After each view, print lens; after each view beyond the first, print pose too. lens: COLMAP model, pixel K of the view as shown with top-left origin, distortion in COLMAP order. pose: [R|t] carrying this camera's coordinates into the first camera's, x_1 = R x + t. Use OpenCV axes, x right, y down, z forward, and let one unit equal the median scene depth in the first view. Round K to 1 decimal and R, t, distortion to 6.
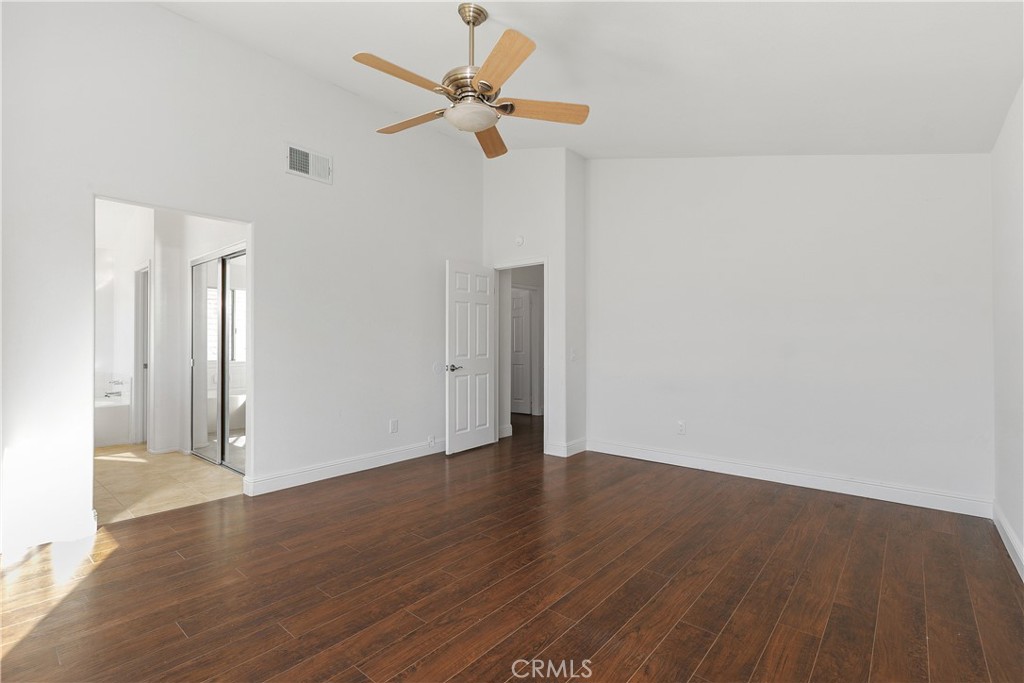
lens RADIAL K [[464.2, 0, 512.4], [0, 464.2, 342.6], [0, 0, 1]] dist [0.001910, -0.000174]
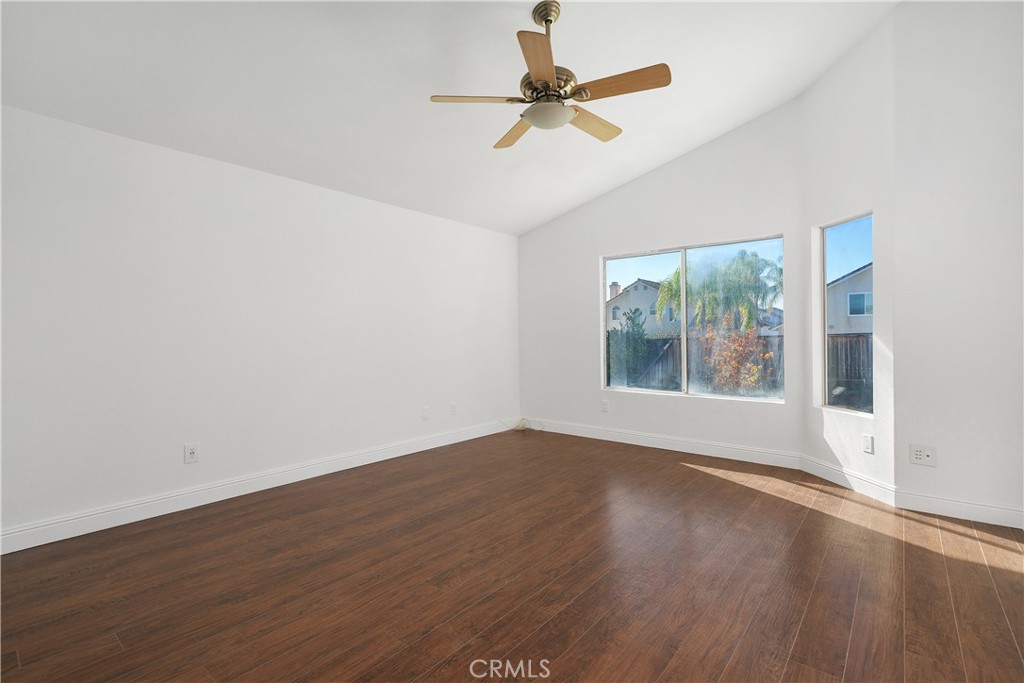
lens RADIAL K [[464.2, 0, 511.6], [0, 464.2, 338.3], [0, 0, 1]] dist [0.001910, -0.000174]
pose [[-0.999918, 0.005465, -0.011609, 0.010912], [0.005470, 0.999985, -0.000401, 0.008031], [0.011607, -0.000464, -0.999933, 2.172220]]
